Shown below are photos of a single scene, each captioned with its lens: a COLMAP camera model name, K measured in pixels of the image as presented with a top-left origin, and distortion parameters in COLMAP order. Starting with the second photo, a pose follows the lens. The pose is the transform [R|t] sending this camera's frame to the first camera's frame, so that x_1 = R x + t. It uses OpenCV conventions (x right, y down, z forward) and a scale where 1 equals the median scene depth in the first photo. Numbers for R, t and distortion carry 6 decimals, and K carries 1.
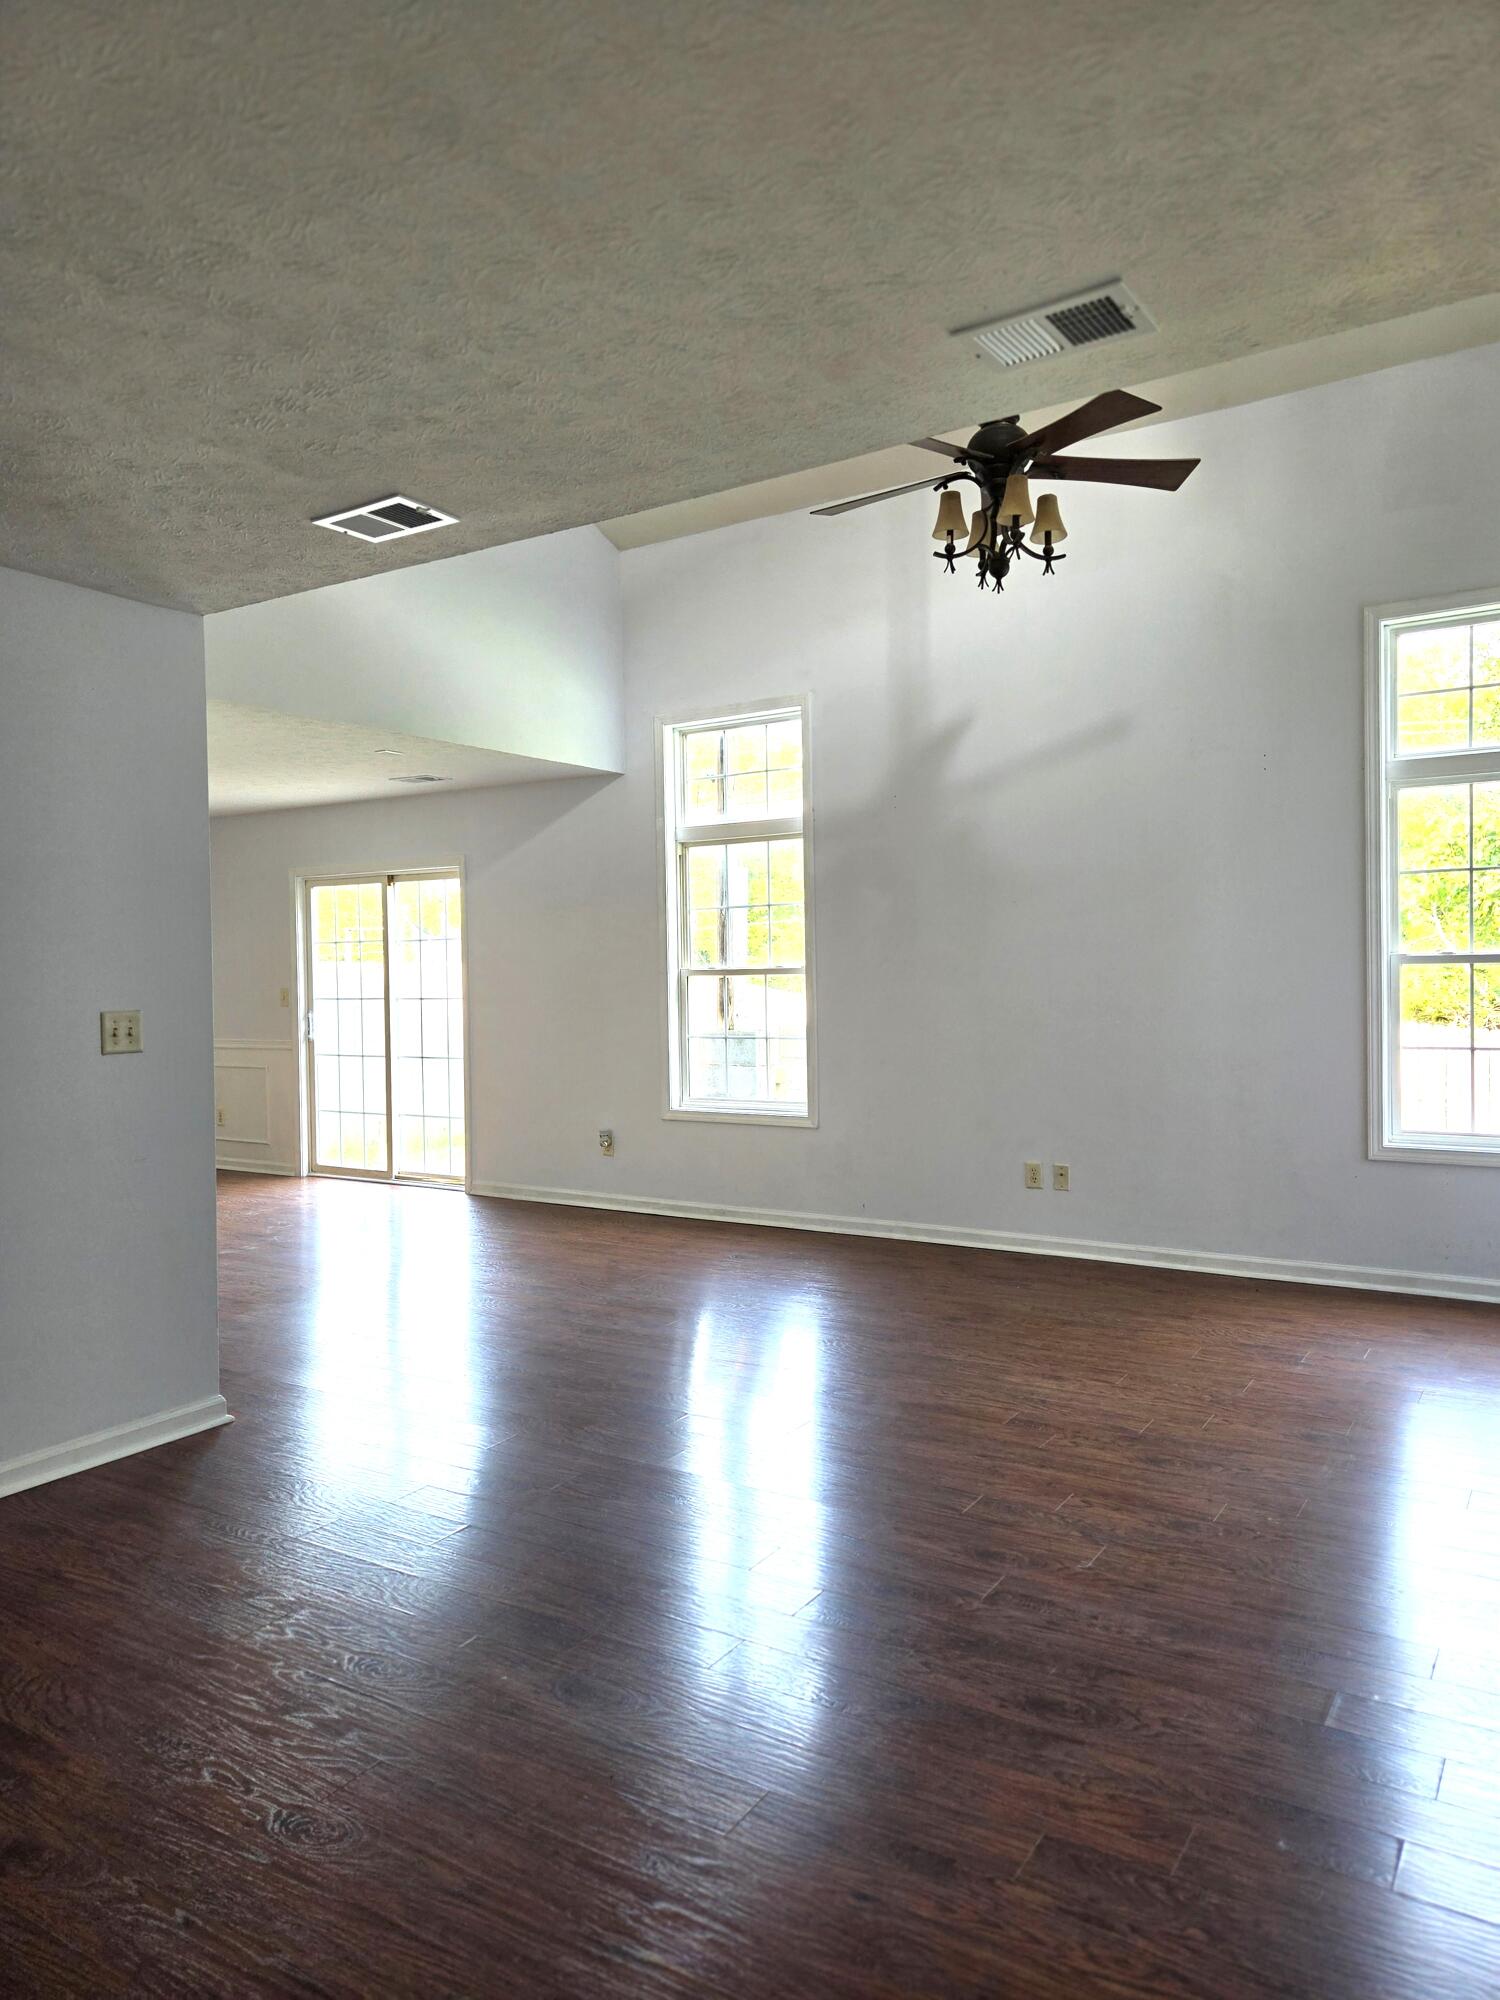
lens RADIAL K [[1338.5, 0, 757.9], [0, 1338.5, 1001.4], [0, 0, 1]] dist [0.007993, -0.006797]
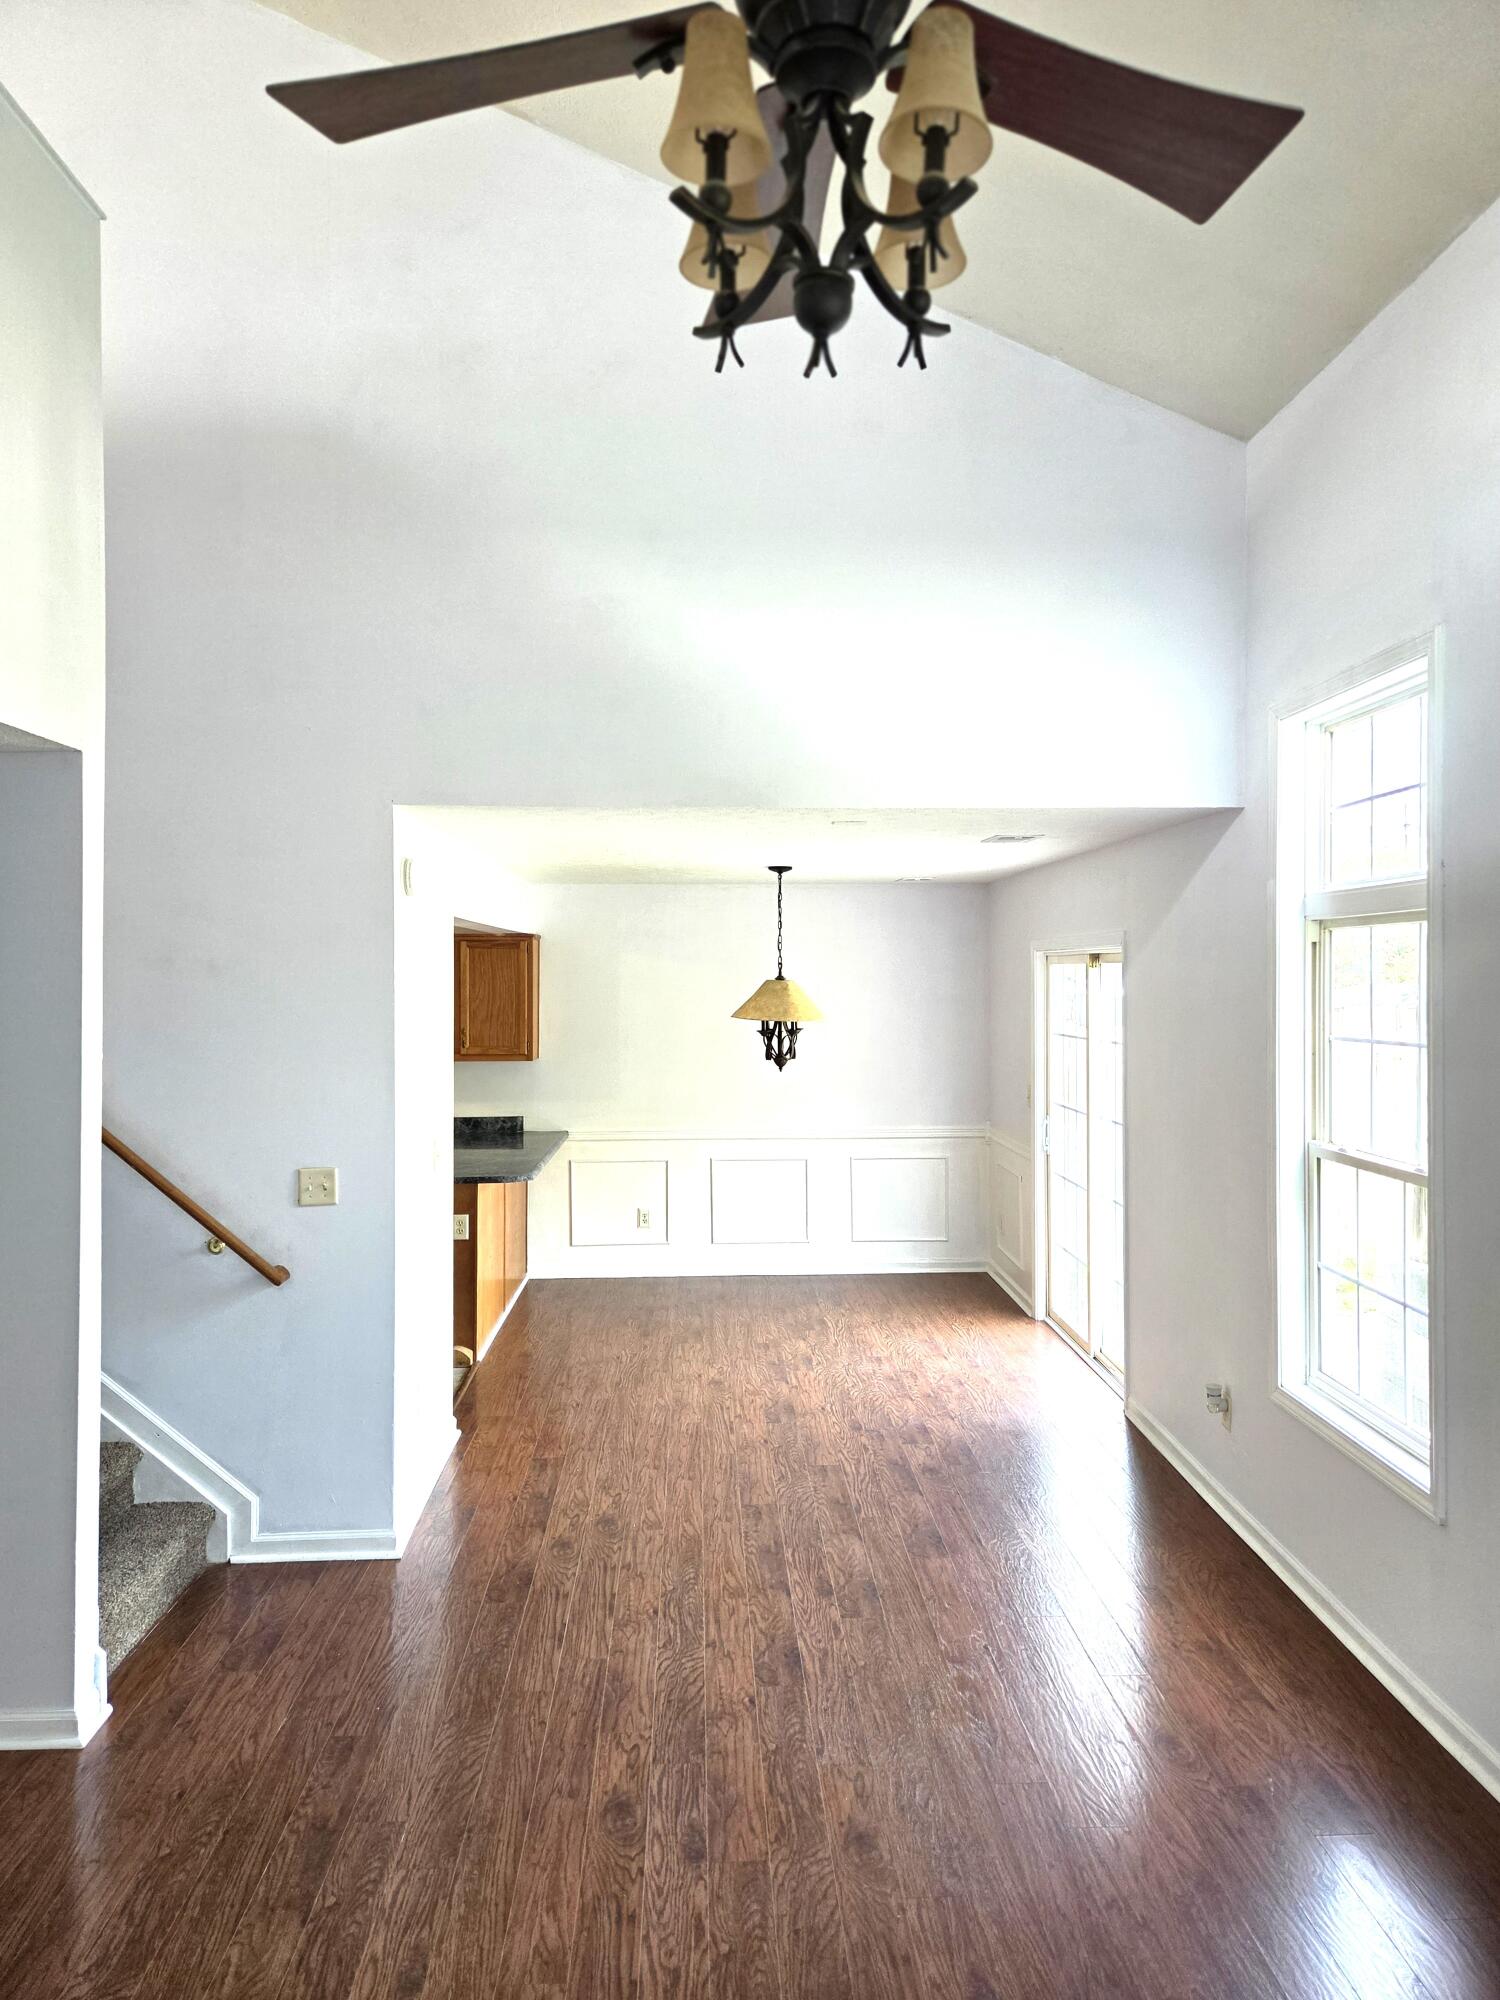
lens RADIAL K [[1338.5, 0, 746.6], [0, 1338.5, 970.4], [0, 0, 1]] dist [0.007993, -0.006797]
pose [[0.567964, 0.008175, -0.823013, 0.274005], [-0.021582, 0.999755, -0.004963, -0.089024], [0.822770, 0.020581, 0.568001, 0.477822]]
